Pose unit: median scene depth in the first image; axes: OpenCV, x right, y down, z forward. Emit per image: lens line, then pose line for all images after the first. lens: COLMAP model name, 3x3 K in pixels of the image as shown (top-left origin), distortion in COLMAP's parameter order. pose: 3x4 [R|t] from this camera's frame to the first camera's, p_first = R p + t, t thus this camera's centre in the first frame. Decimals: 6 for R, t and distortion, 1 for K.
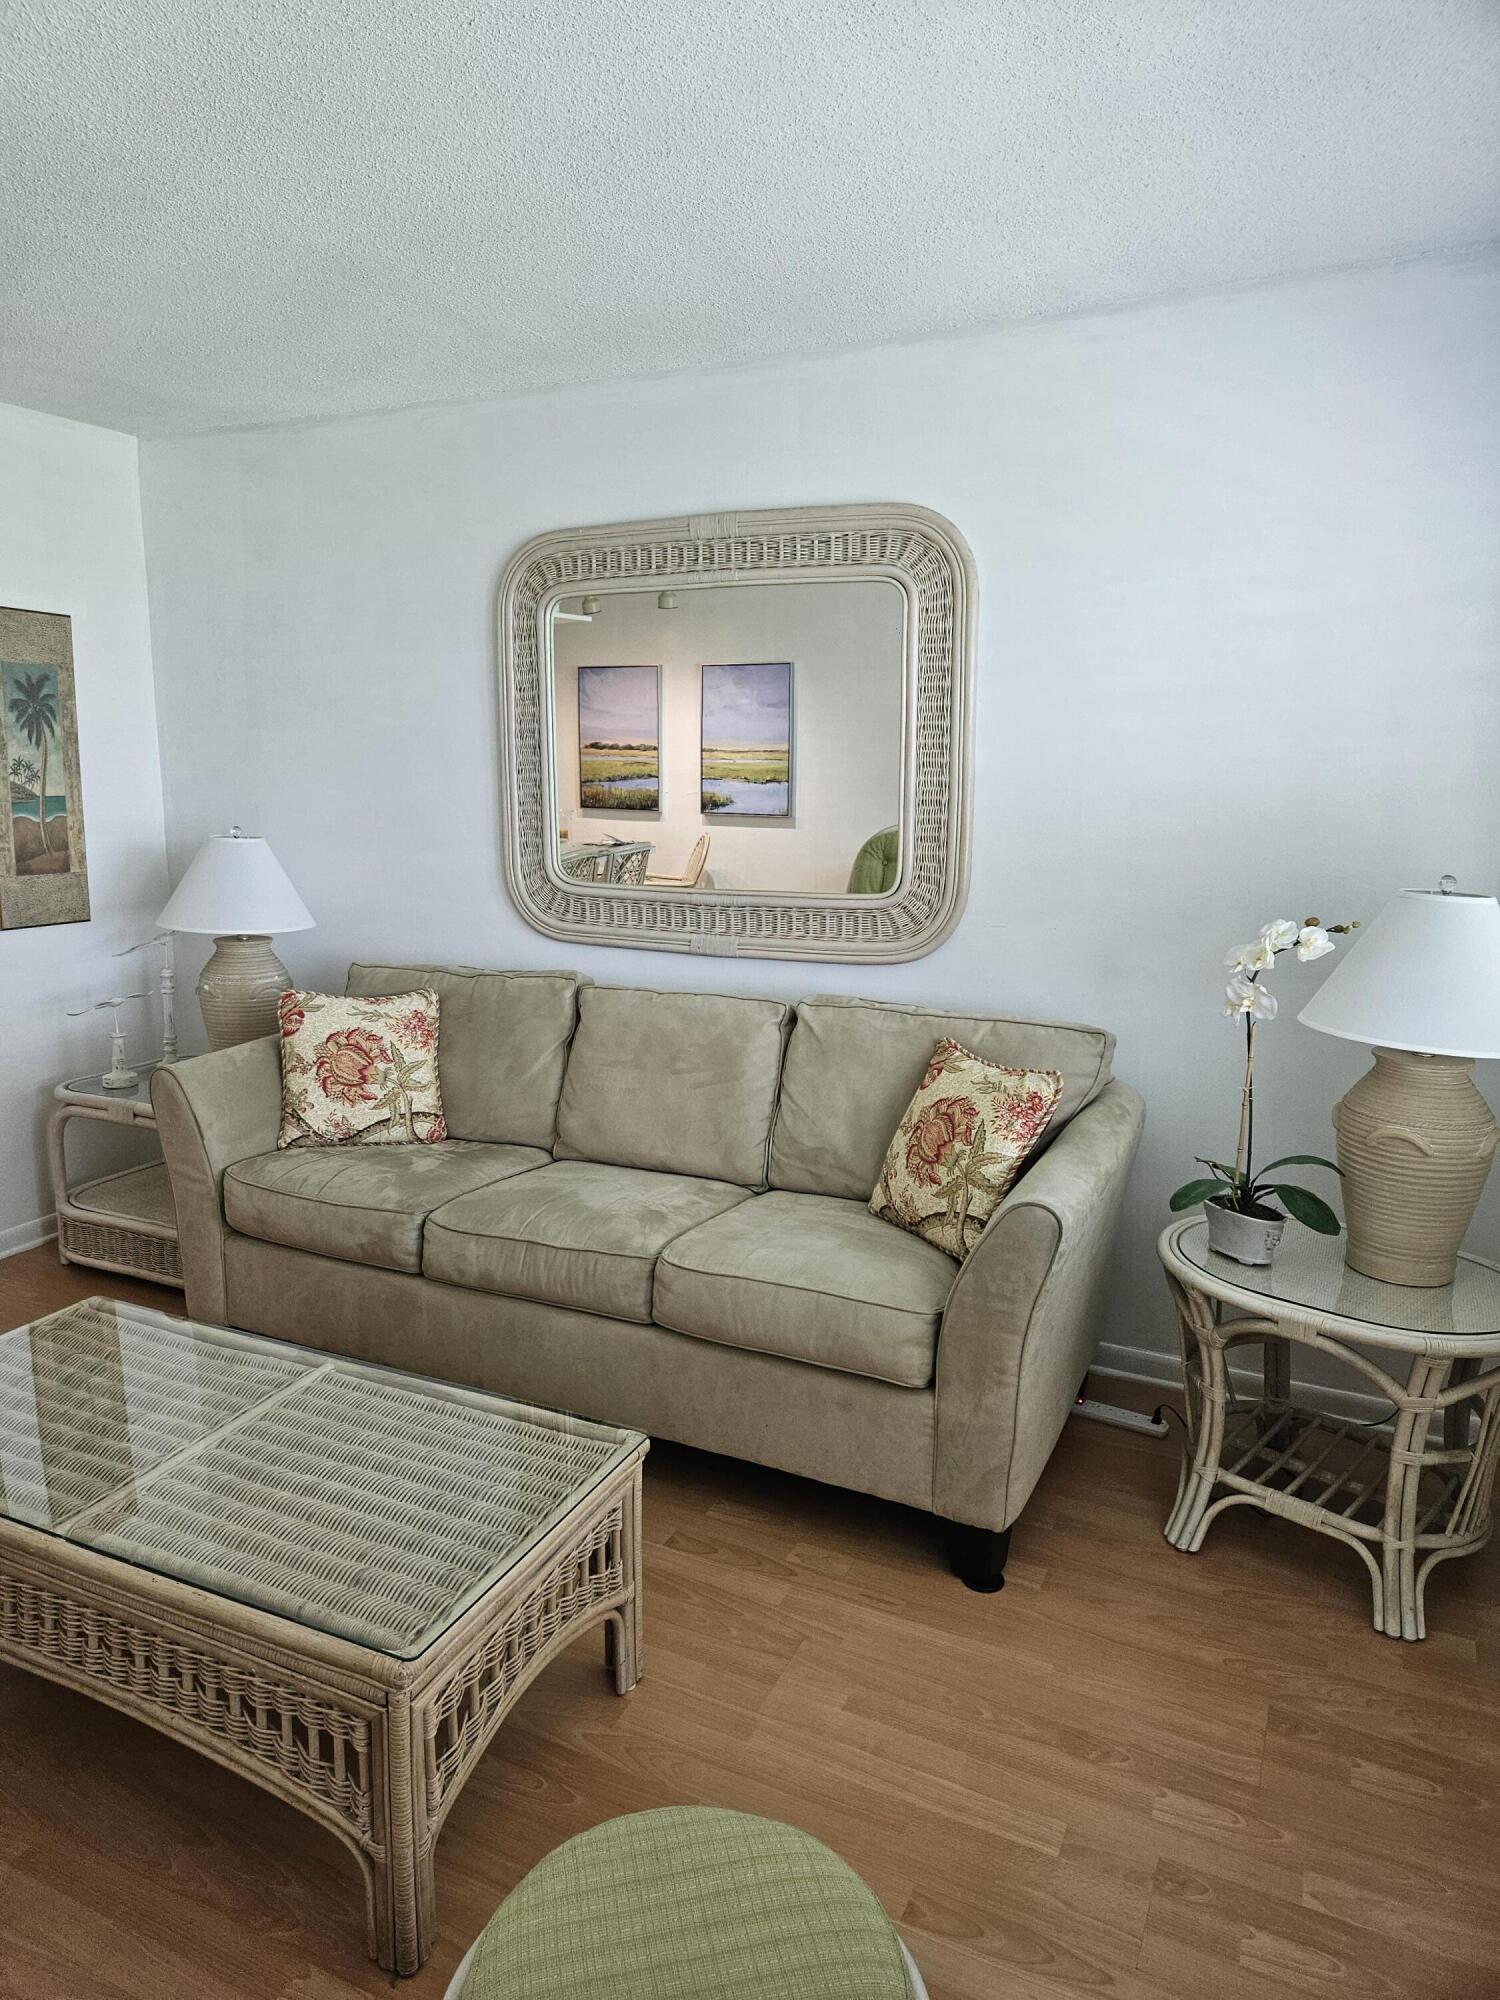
lens RADIAL K [[1330.8, 0, 715.6], [0, 1330.8, 995.3], [0, 0, 1]] dist [0.069439, -0.065517]
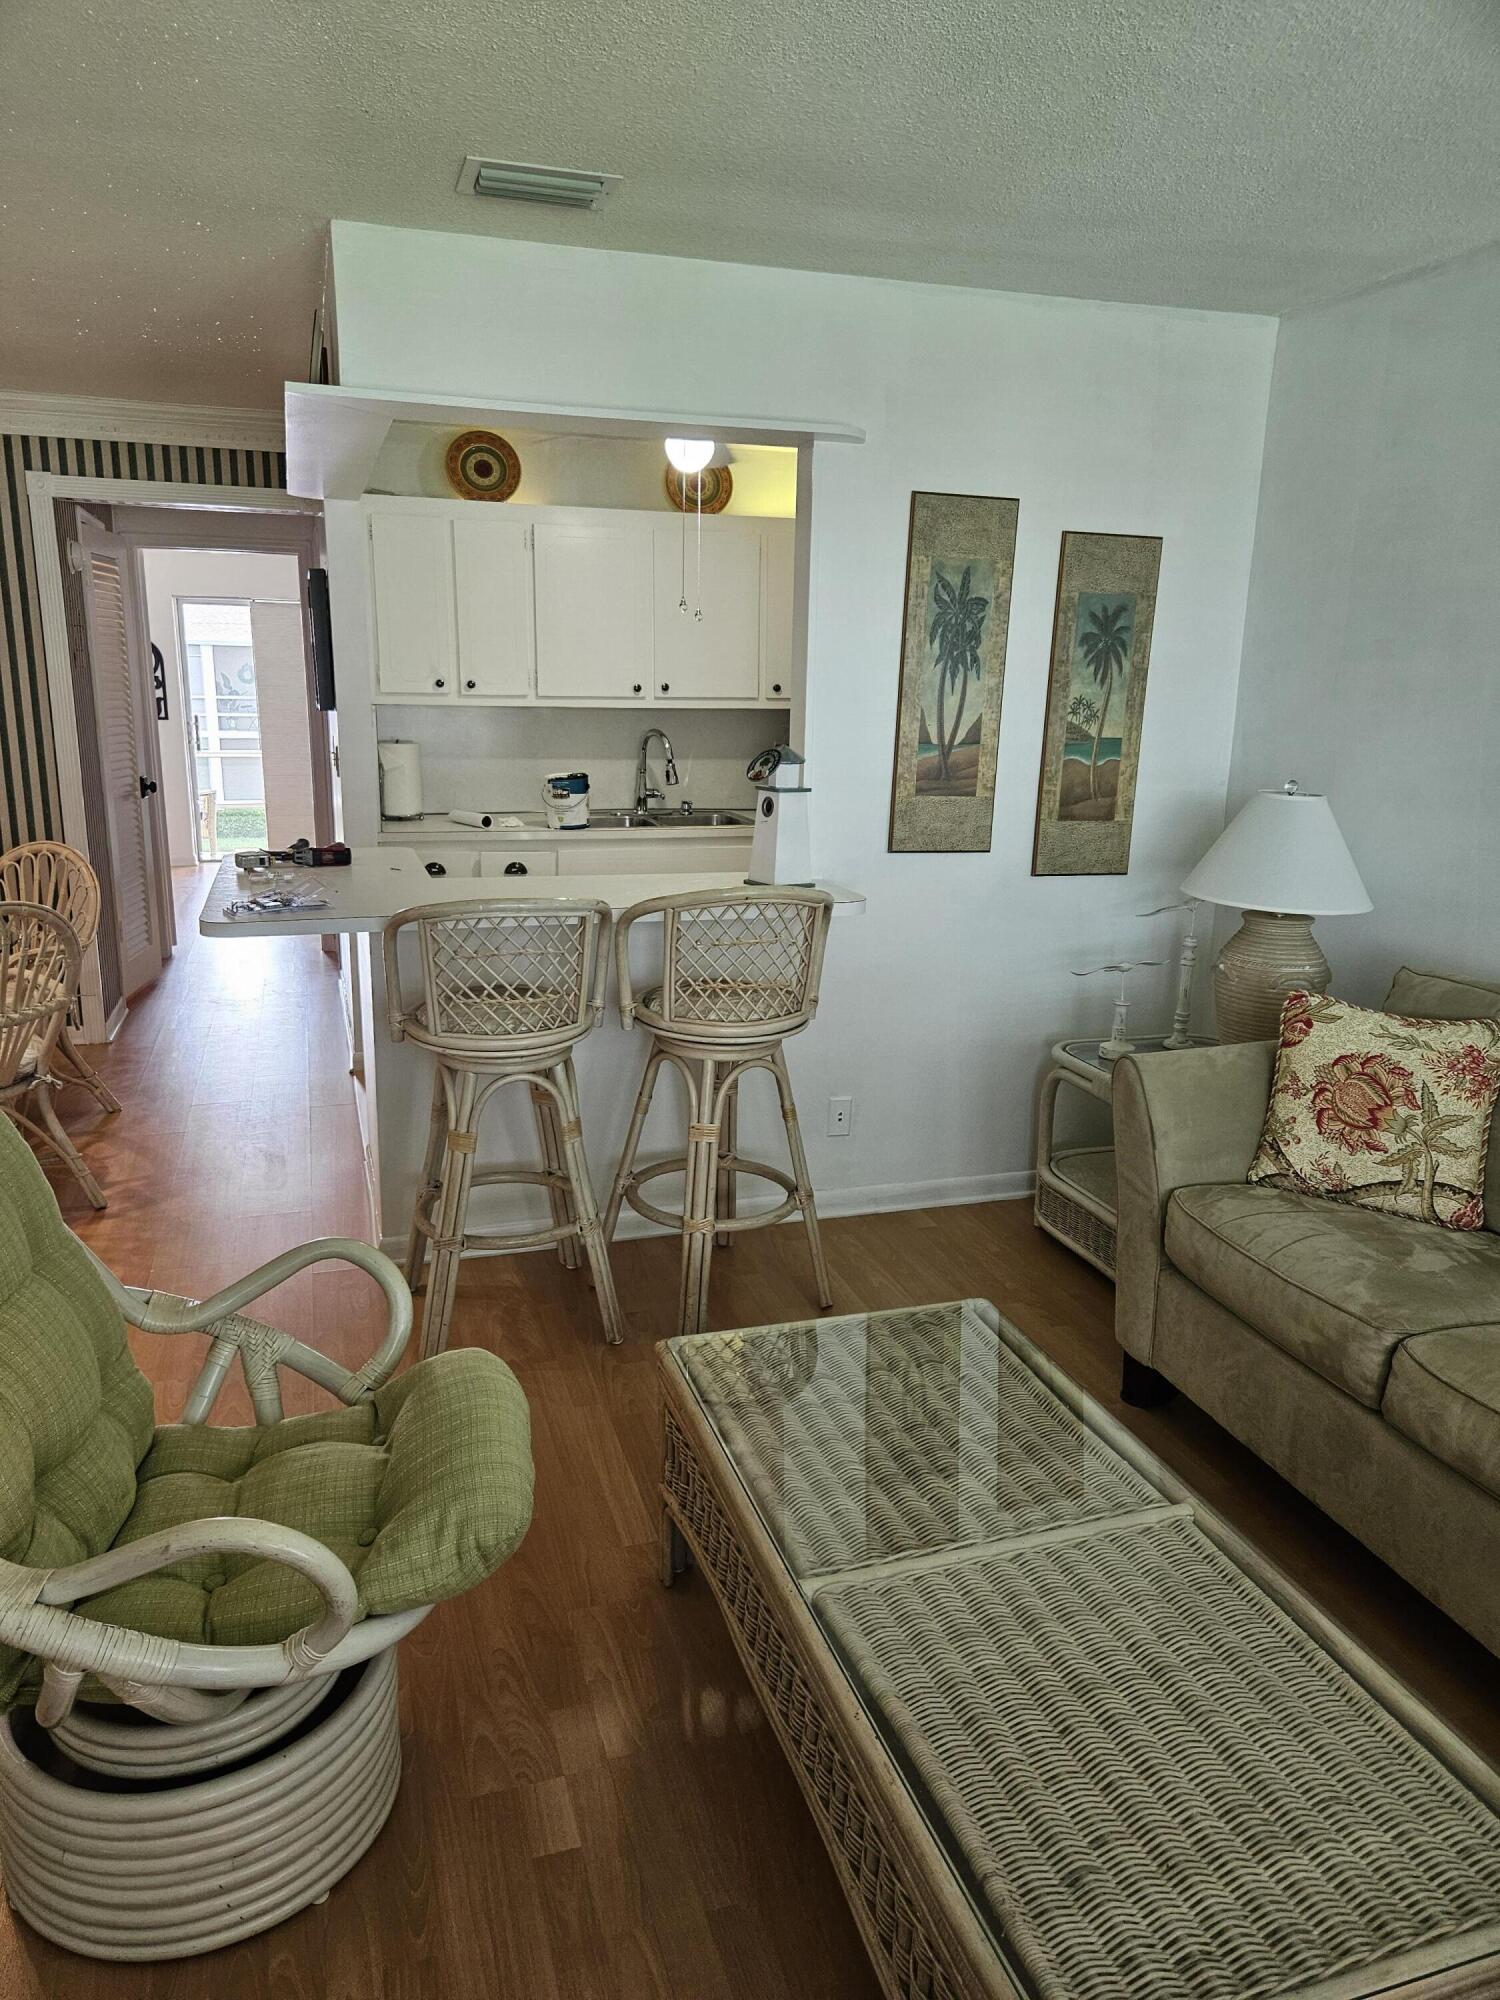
lens RADIAL K [[1330.8, 0, 715.6], [0, 1330.8, 995.3], [0, 0, 1]] dist [0.069439, -0.065517]
pose [[0.681324, 0.173277, -0.711177, 0.015096], [-0.142009, 0.984408, 0.103802, -0.034970], [0.718075, 0.030271, 0.695308, 0.192552]]
